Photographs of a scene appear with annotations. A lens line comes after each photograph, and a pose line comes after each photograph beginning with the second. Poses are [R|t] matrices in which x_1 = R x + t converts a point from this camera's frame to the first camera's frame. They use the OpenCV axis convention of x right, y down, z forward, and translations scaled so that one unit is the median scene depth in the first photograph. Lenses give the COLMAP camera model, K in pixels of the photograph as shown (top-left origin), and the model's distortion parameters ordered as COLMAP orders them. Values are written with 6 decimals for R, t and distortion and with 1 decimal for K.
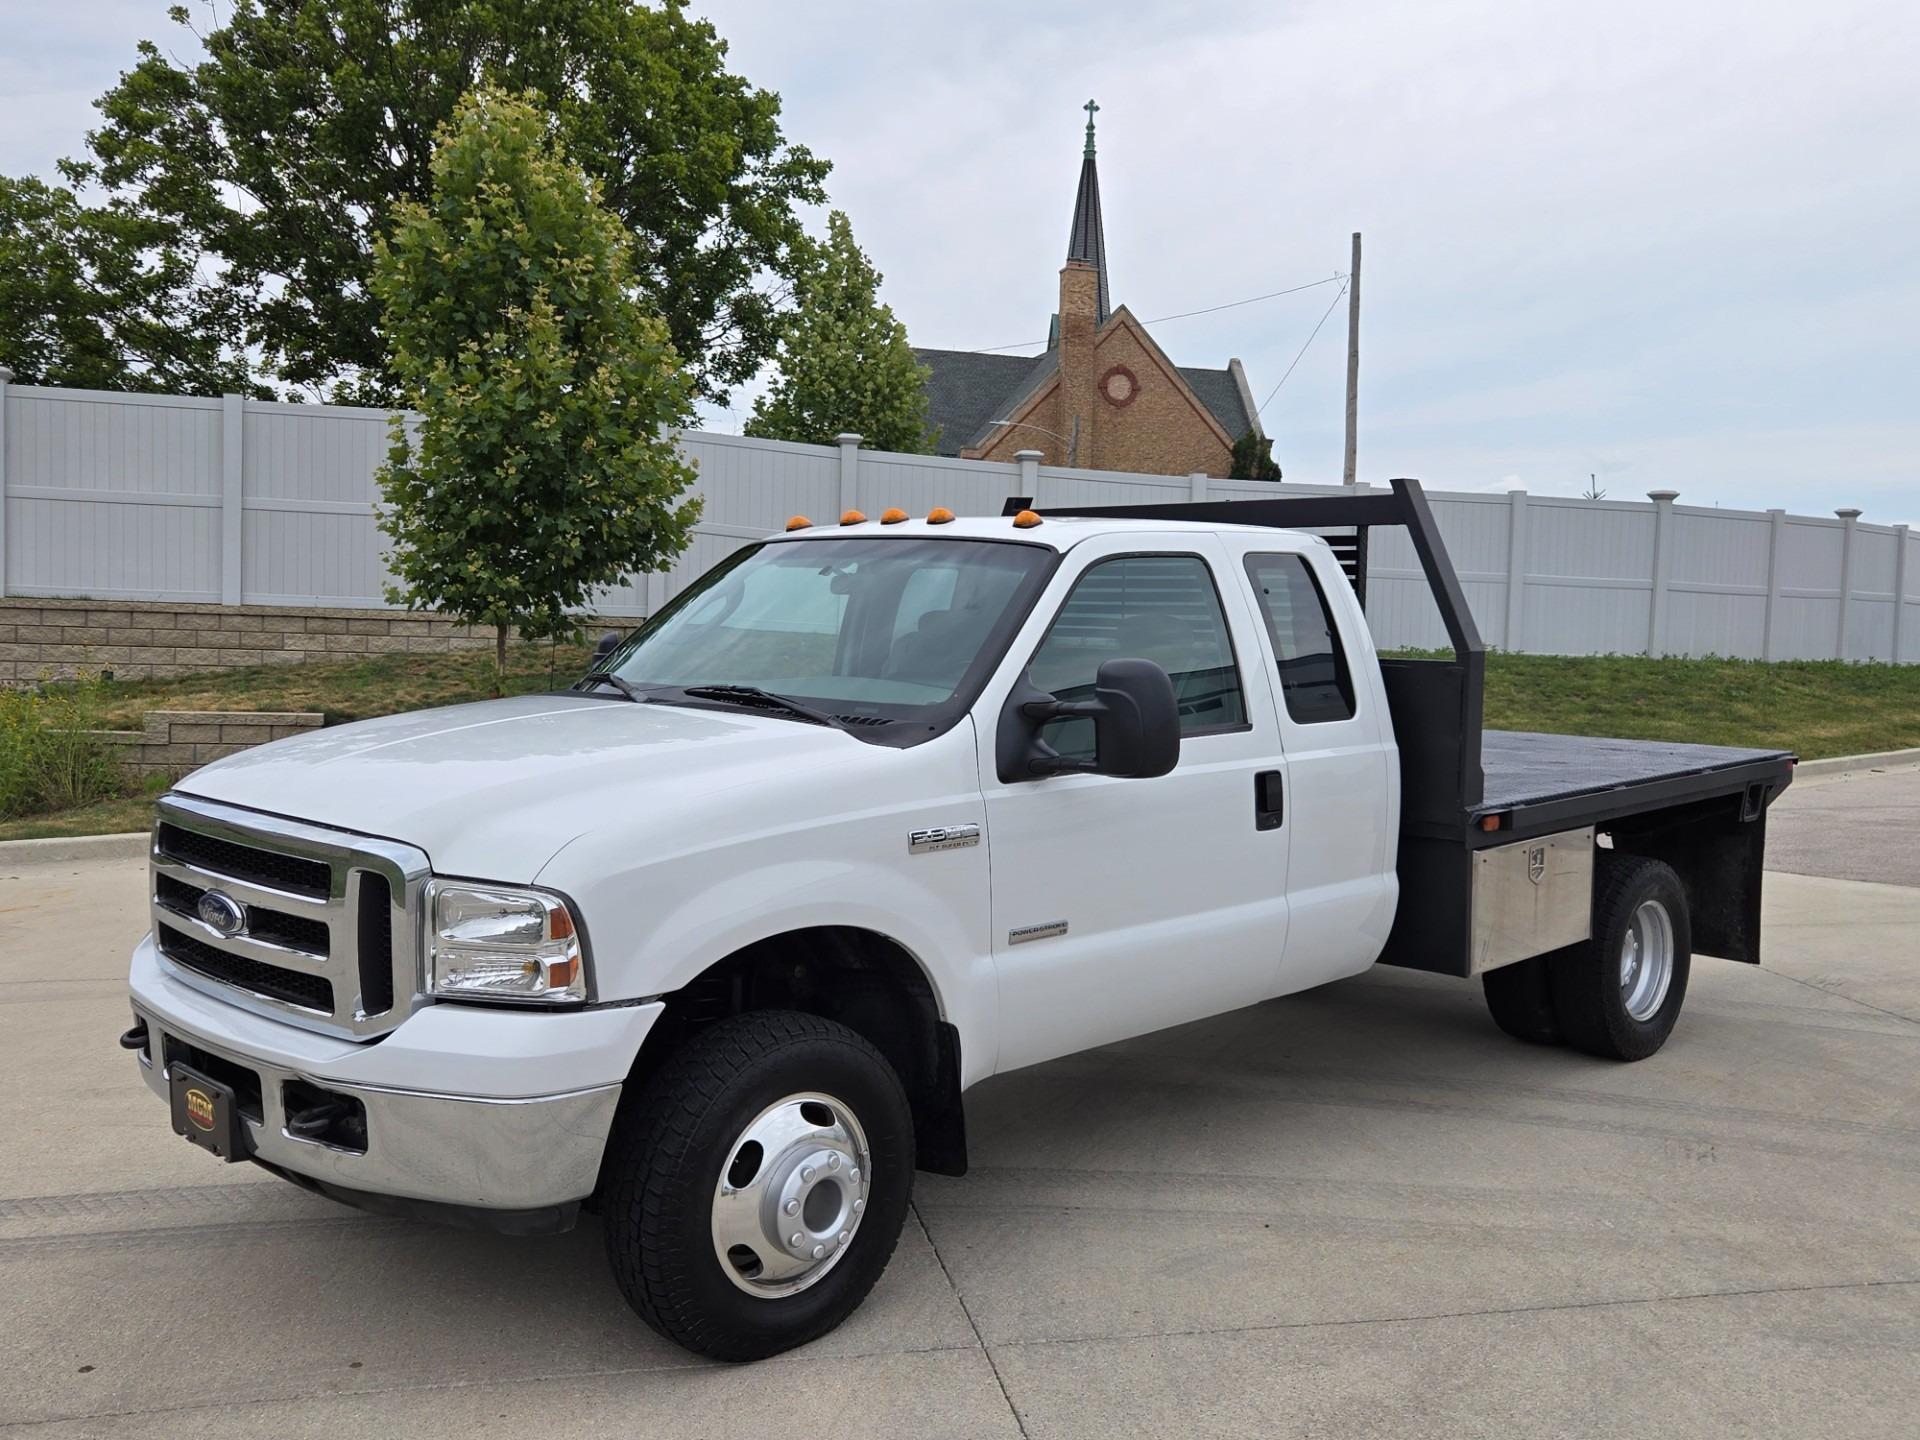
lens RADIAL K [[1739.8, 0, 950.6], [0, 1739.8, 685.7], [0, 0, 1]] dist [0.079176, -0.064581]
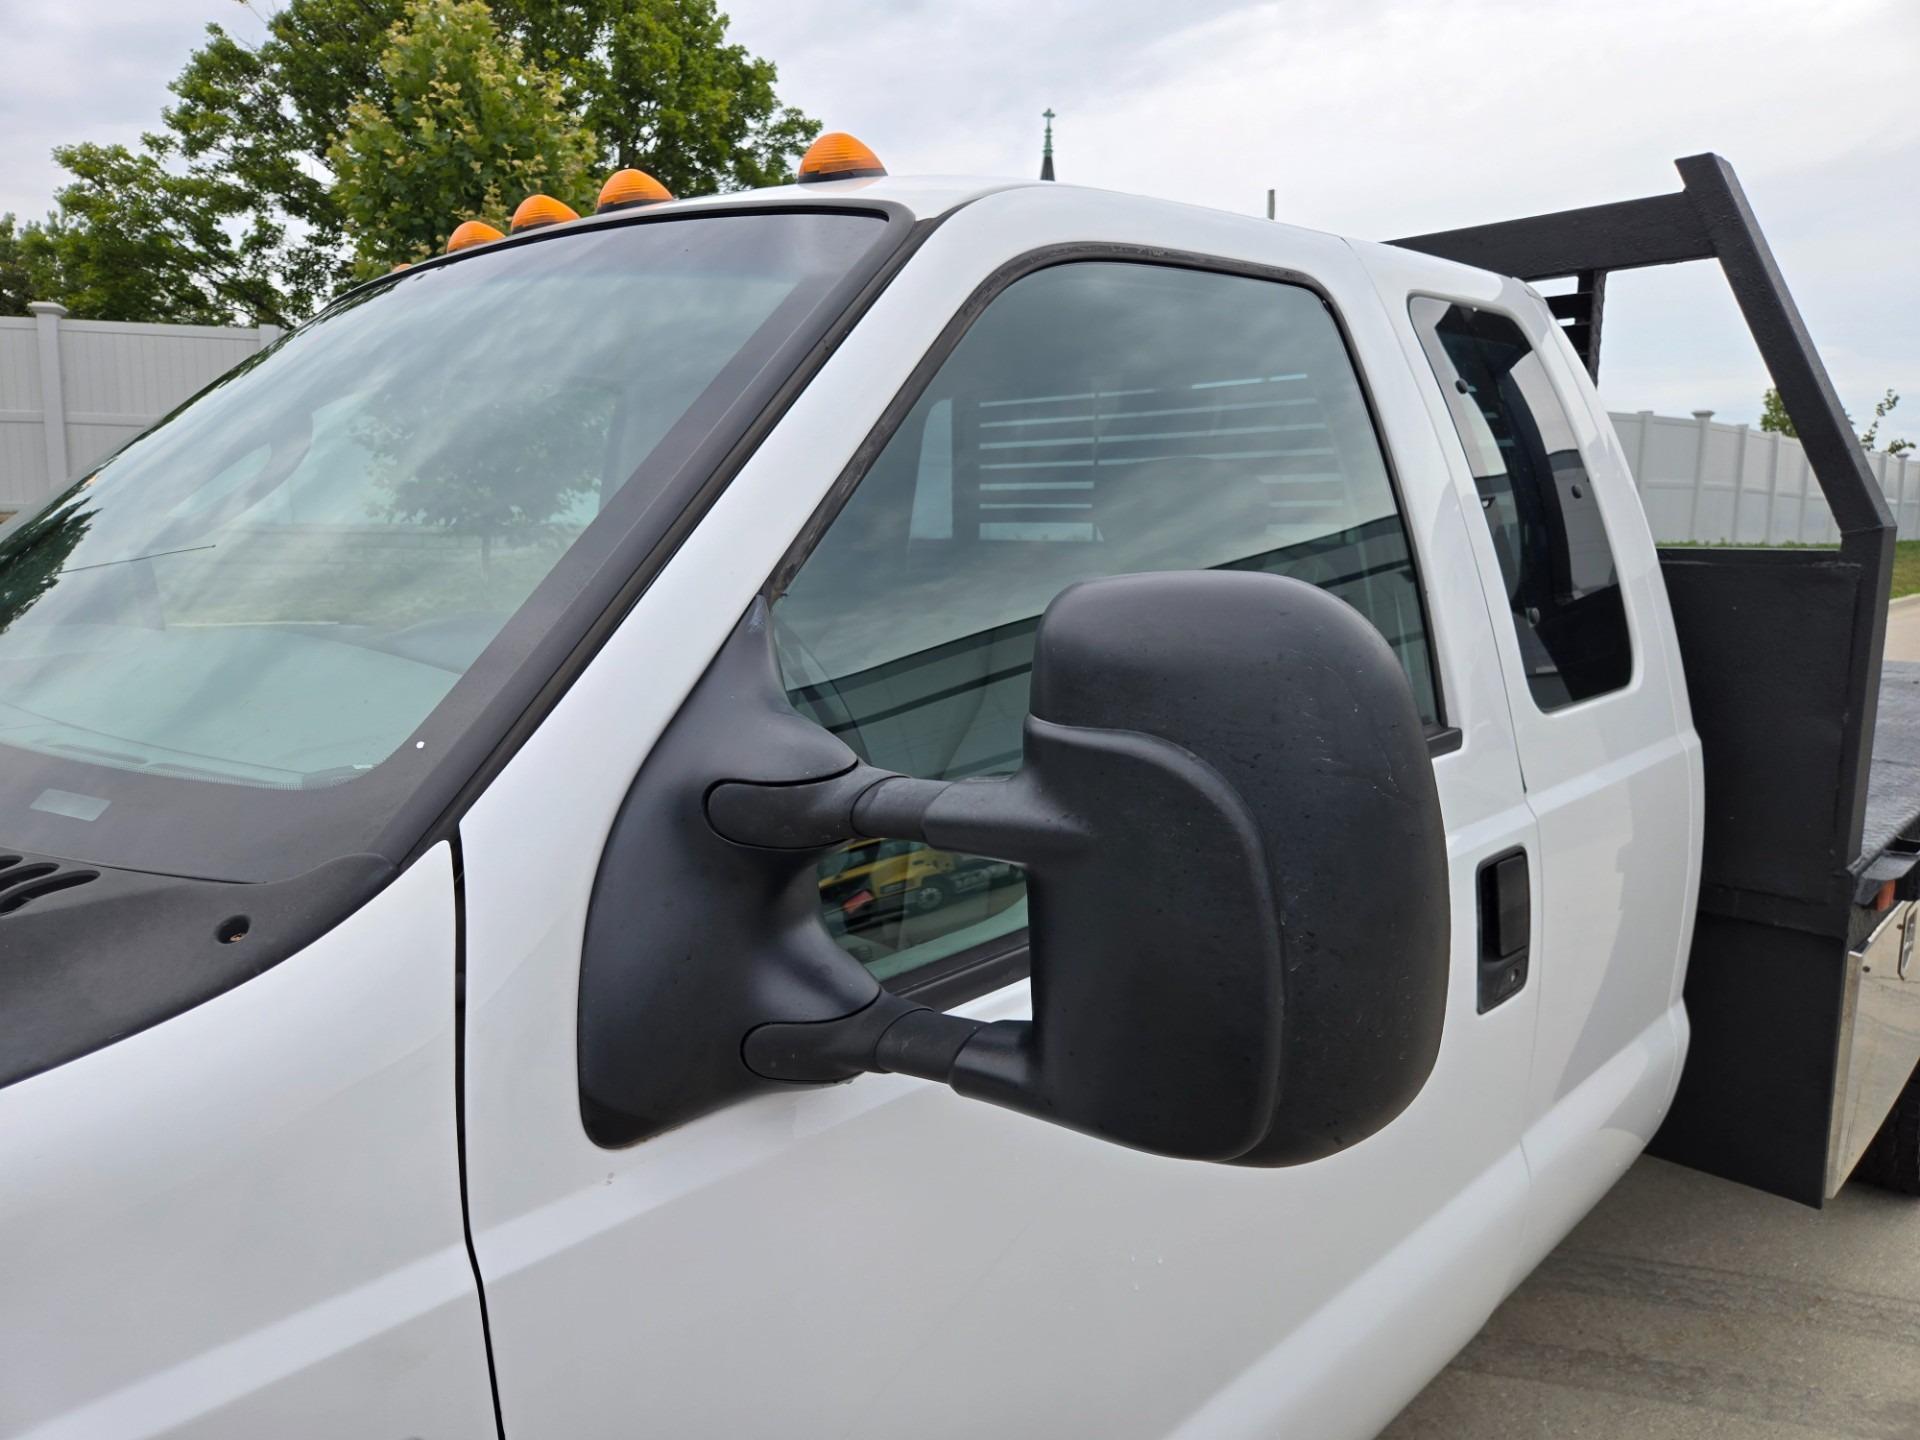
lens RADIAL K [[1301.4, 0, 945.5], [0, 1301.4, 684.1], [0, 0, 1]] dist [0.026840, -0.003509]
pose [[0.999834, -0.017749, -0.004084, 0.020559], [0.018029, 0.996325, 0.083734, -0.004336], [0.002582, -0.083794, 0.996480, 0.232082]]
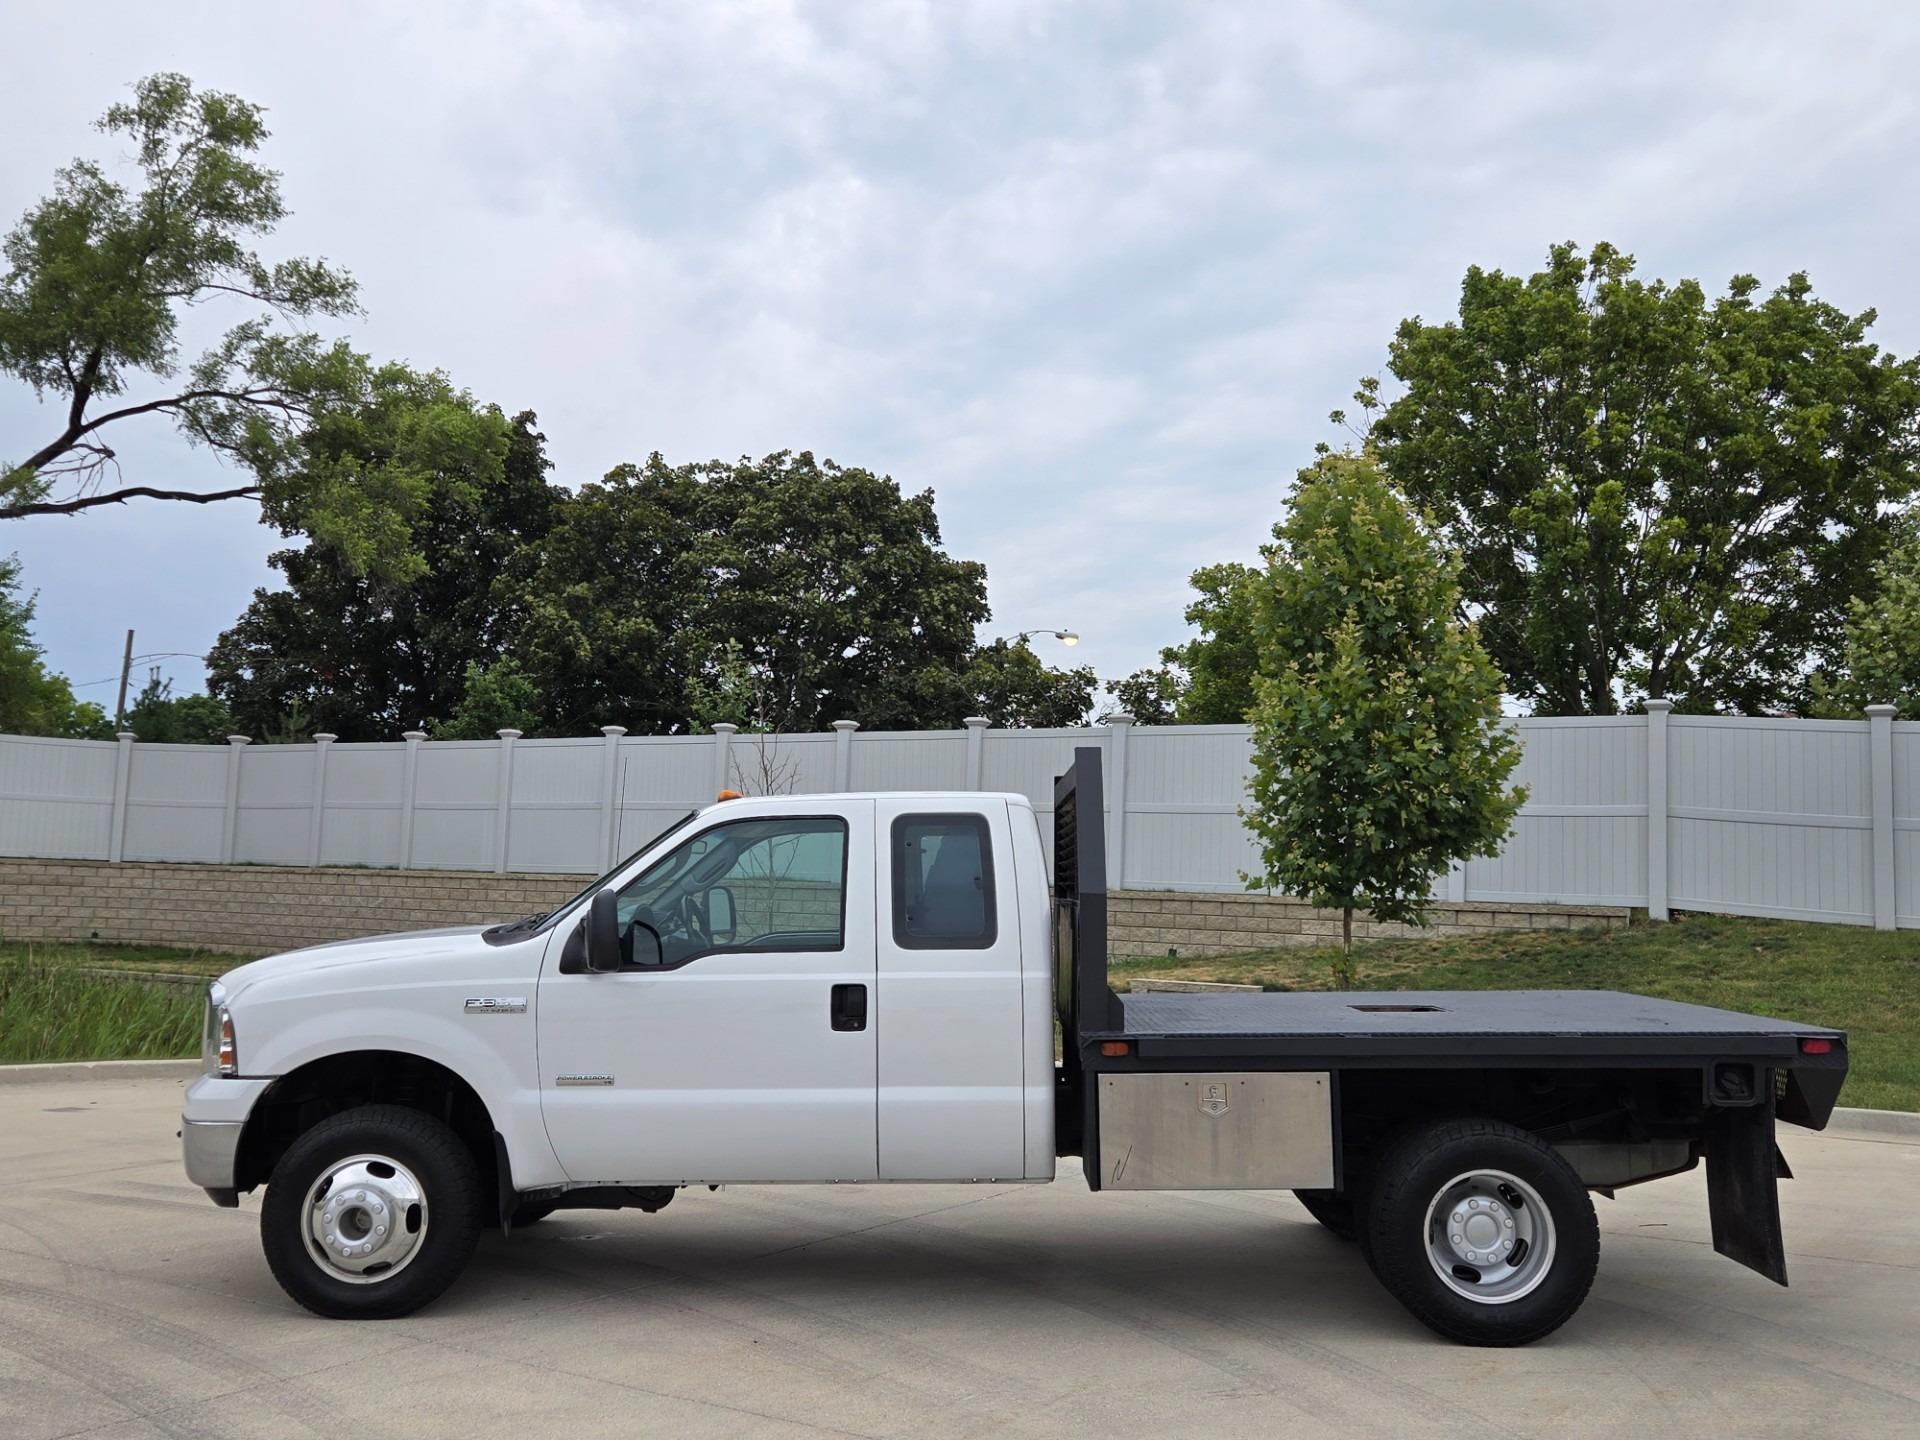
lens RADIAL K [[1701.4, 0, 961.0], [0, 1701.4, 671.9], [0, 0, 1]] dist [0.050664, -0.009188]
pose [[0.702825, -0.098481, -0.704513, 0.364915], [-0.032636, 0.984864, -0.170228, 0.011093], [0.710613, 0.142633, 0.688973, 0.055422]]
